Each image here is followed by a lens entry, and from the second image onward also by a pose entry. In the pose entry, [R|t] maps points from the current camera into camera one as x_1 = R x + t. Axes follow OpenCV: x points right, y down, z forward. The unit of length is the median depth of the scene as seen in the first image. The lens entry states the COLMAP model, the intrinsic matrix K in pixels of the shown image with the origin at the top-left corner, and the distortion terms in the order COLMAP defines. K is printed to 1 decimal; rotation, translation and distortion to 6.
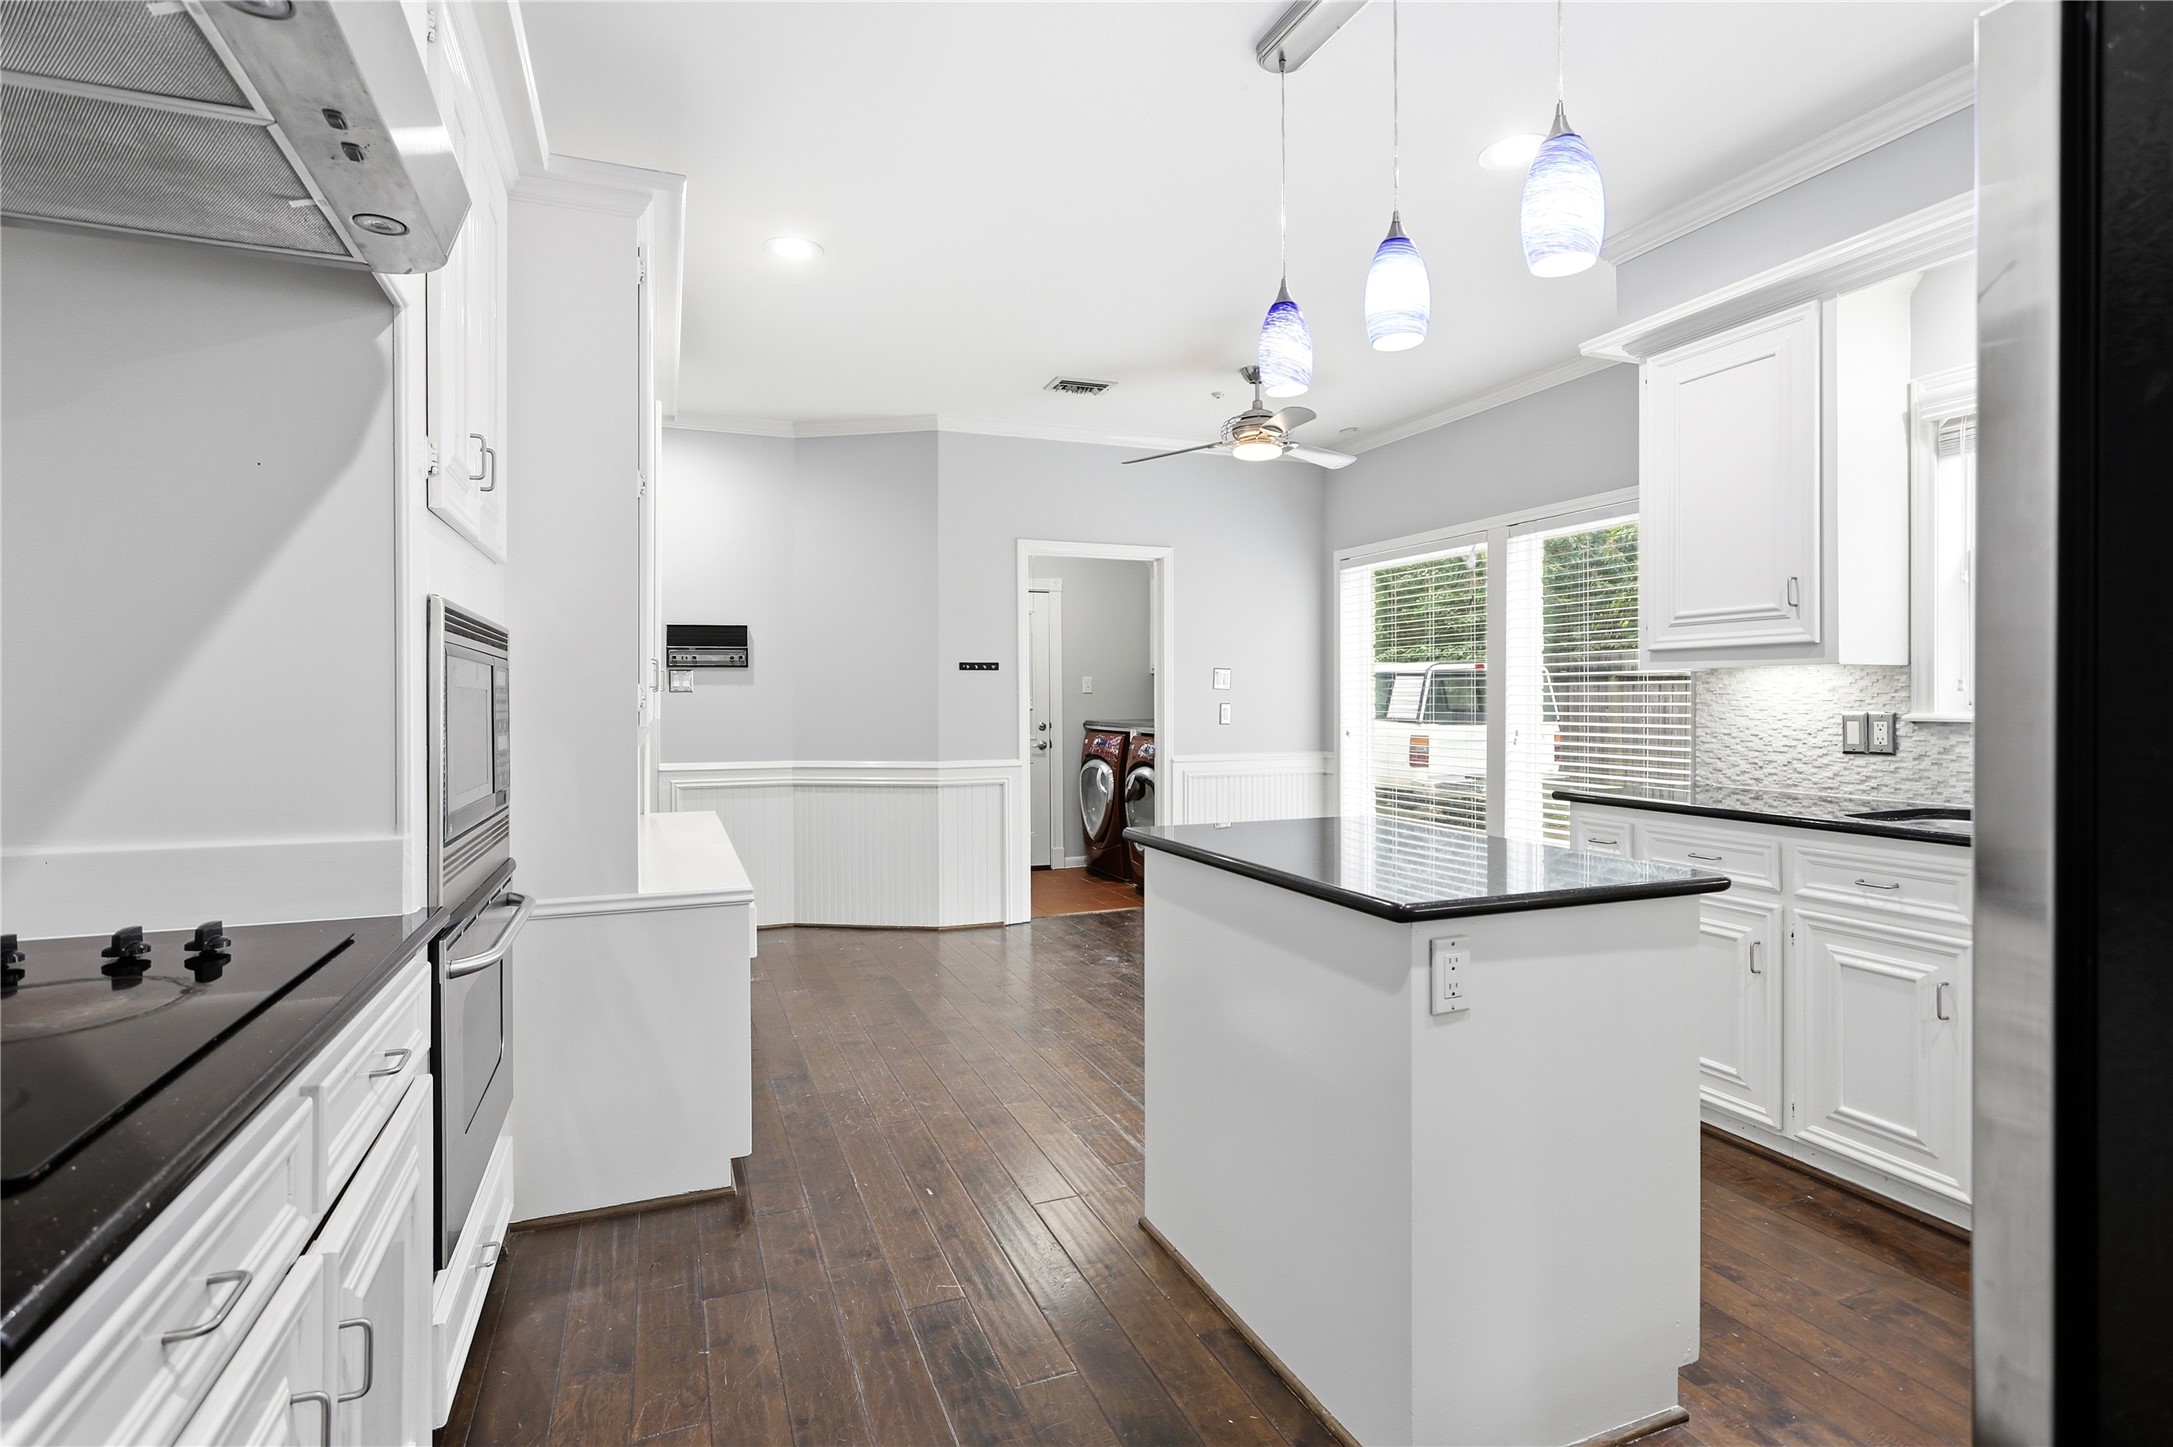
lens RADIAL K [[1055.1, 0, 1079.9], [0, 1055.1, 704.9], [0, 0, 1]] dist [-0.003304, 0.004076]
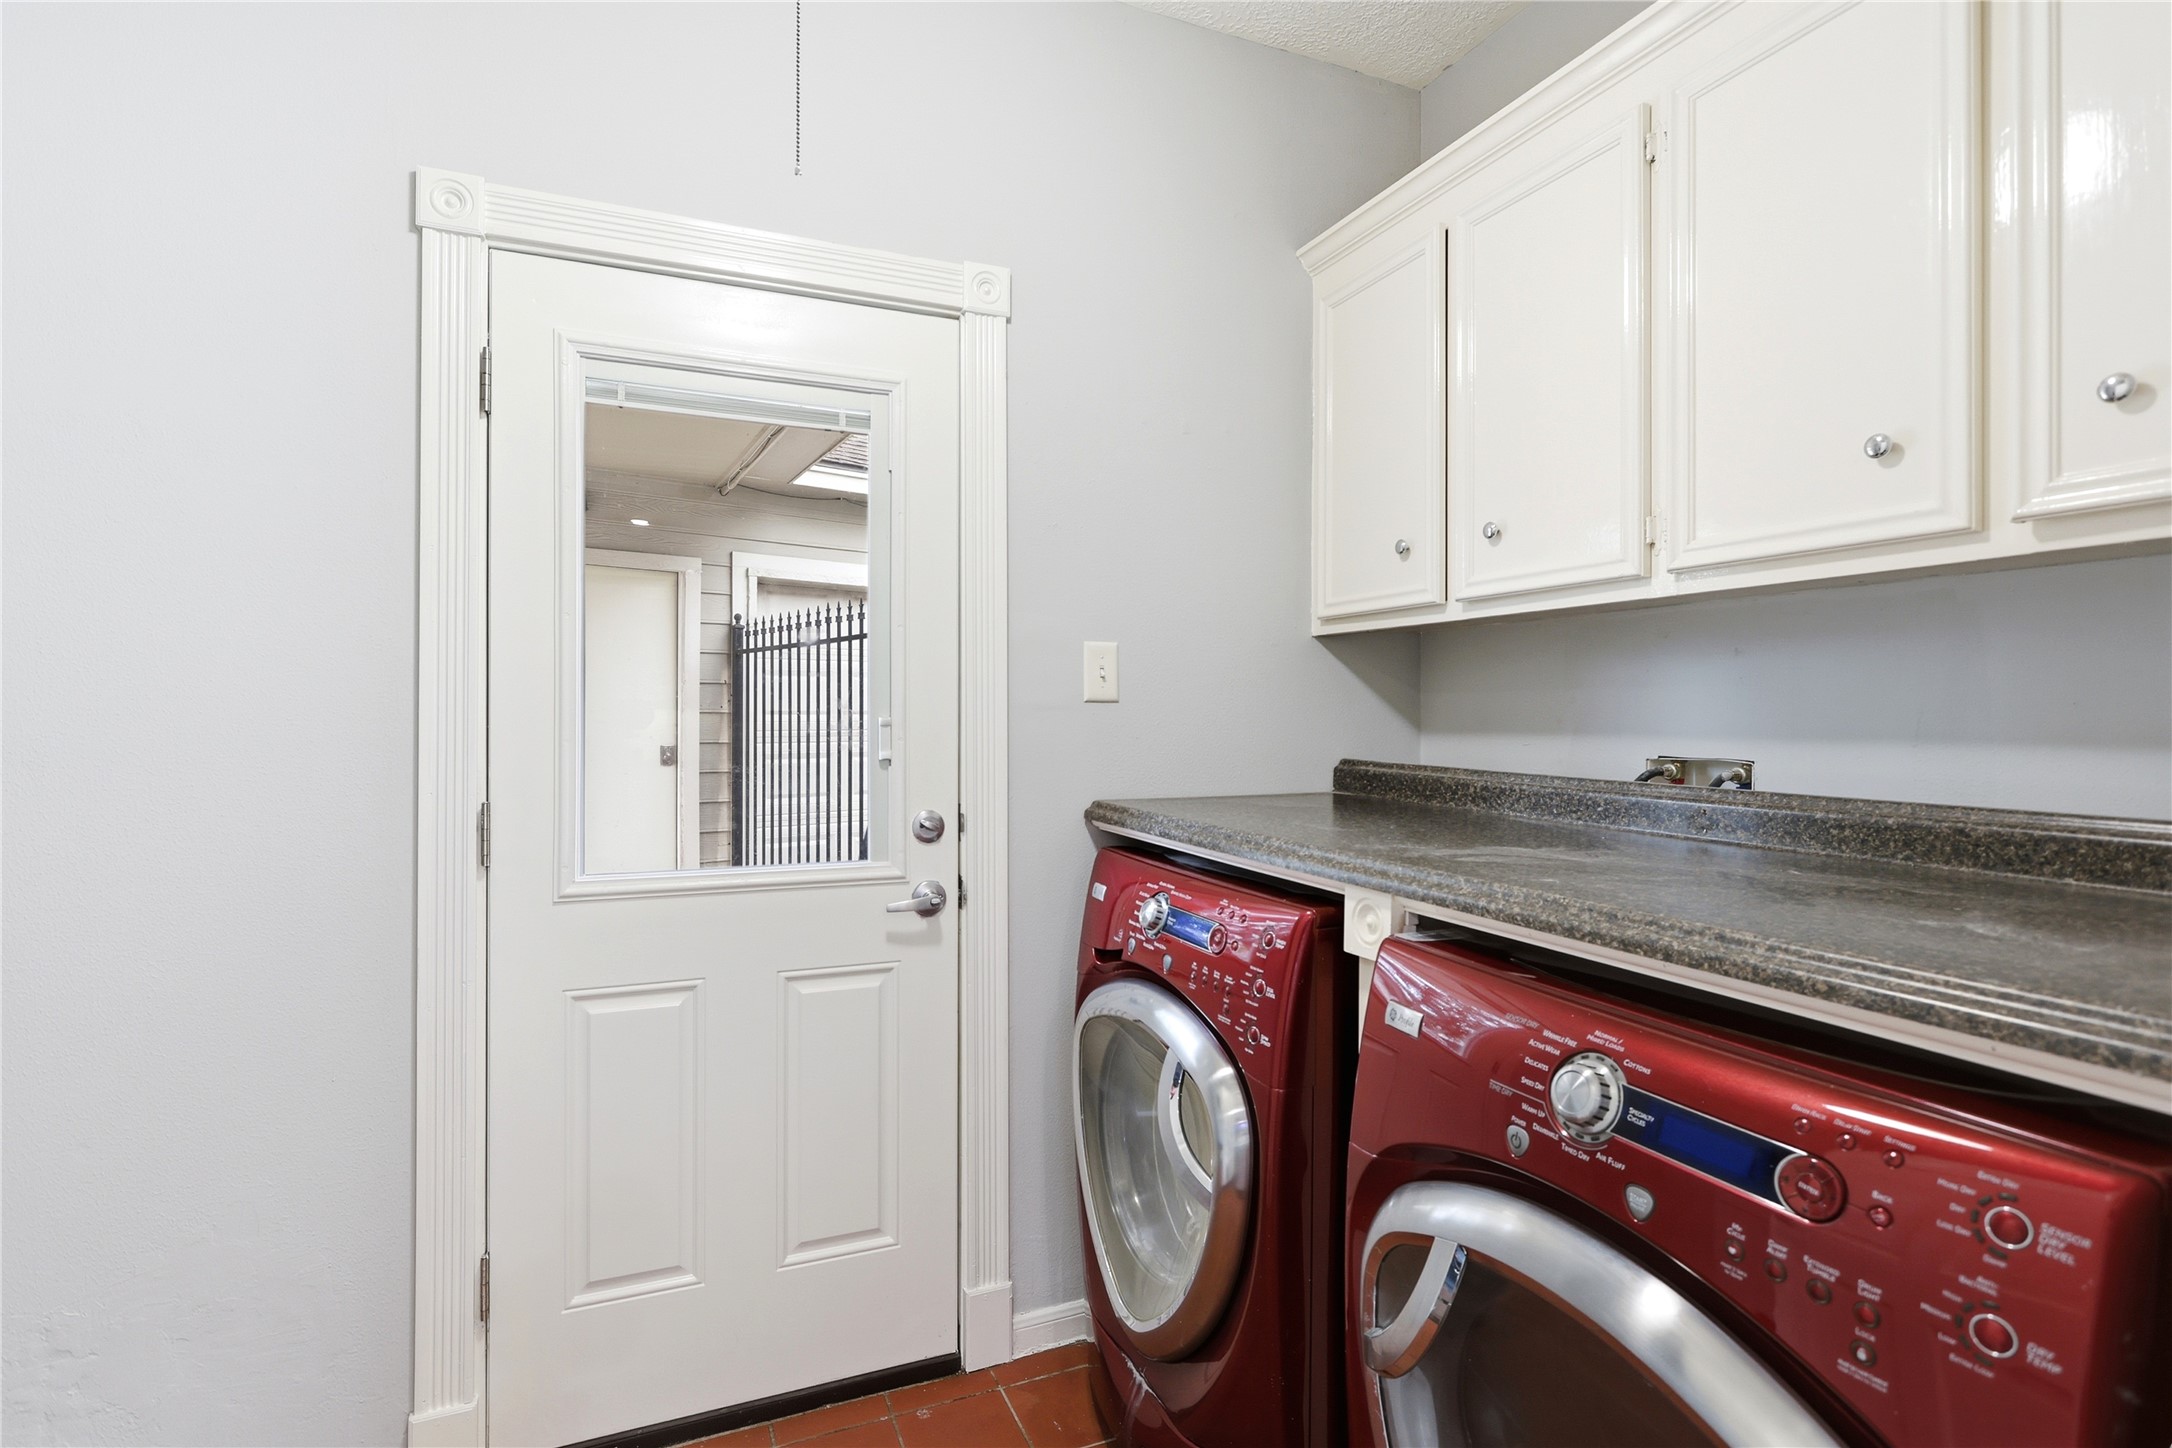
lens RADIAL K [[1054.6, 0, 1085.1], [0, 1054.6, 719.0], [0, 0, 1]] dist [-0.003304, 0.004076]
pose [[0.999570, 0.007962, 0.028231, -0.004819], [-0.007710, 0.999930, -0.008992, -0.004093], [-0.028300, 0.008770, 0.999561, 0.743746]]
